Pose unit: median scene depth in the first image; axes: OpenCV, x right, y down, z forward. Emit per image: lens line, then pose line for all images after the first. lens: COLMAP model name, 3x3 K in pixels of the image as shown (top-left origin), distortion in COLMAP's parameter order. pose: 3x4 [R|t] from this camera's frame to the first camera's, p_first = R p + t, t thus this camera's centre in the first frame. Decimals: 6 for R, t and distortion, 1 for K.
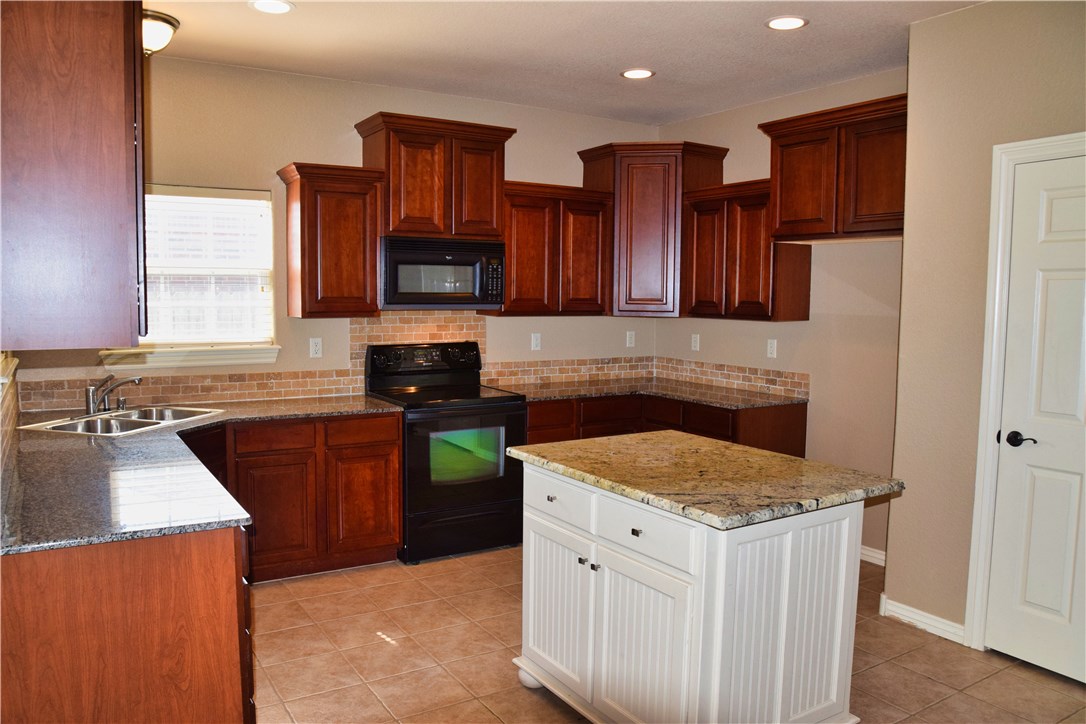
lens RADIAL K [[804.3, 0, 536.3], [0, 804.3, 370.1], [0, 0, 1]] dist [-0.143555, 0.111123]
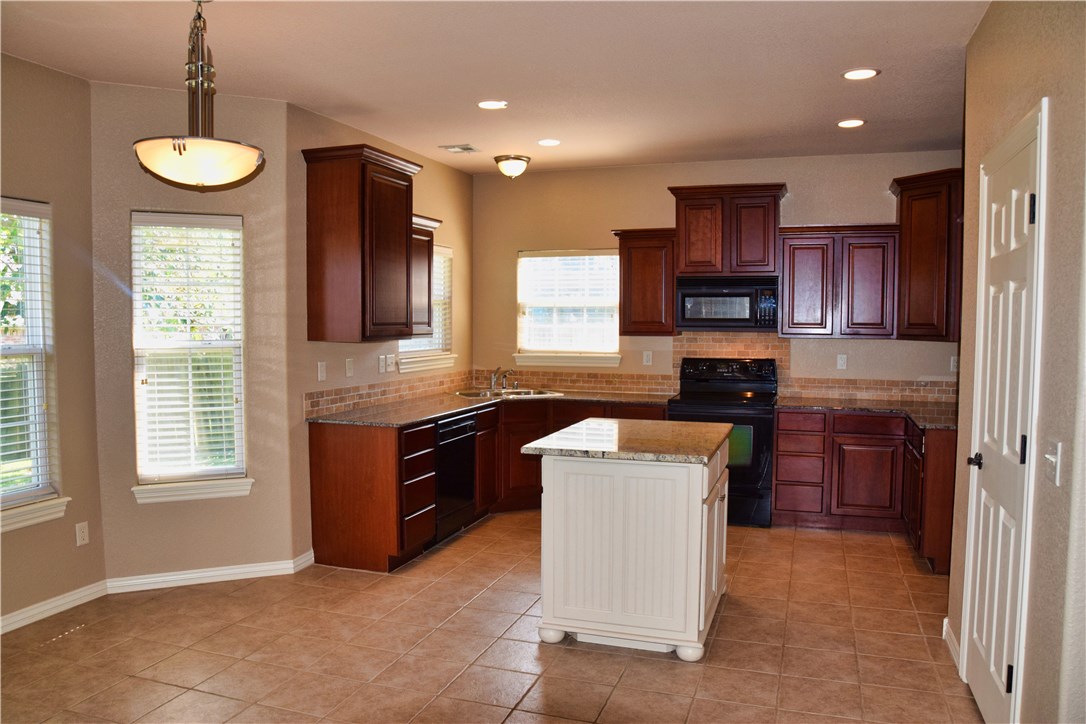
lens RADIAL K [[804.3, 0, 536.3], [0, 804.3, 370.1], [0, 0, 1]] dist [-0.143555, 0.111123]
pose [[0.625571, 0.040252, -0.779128, 0.682236], [-0.068830, 0.997621, -0.003725, 0.011335], [0.777125, 0.055958, 0.626854, -0.030464]]
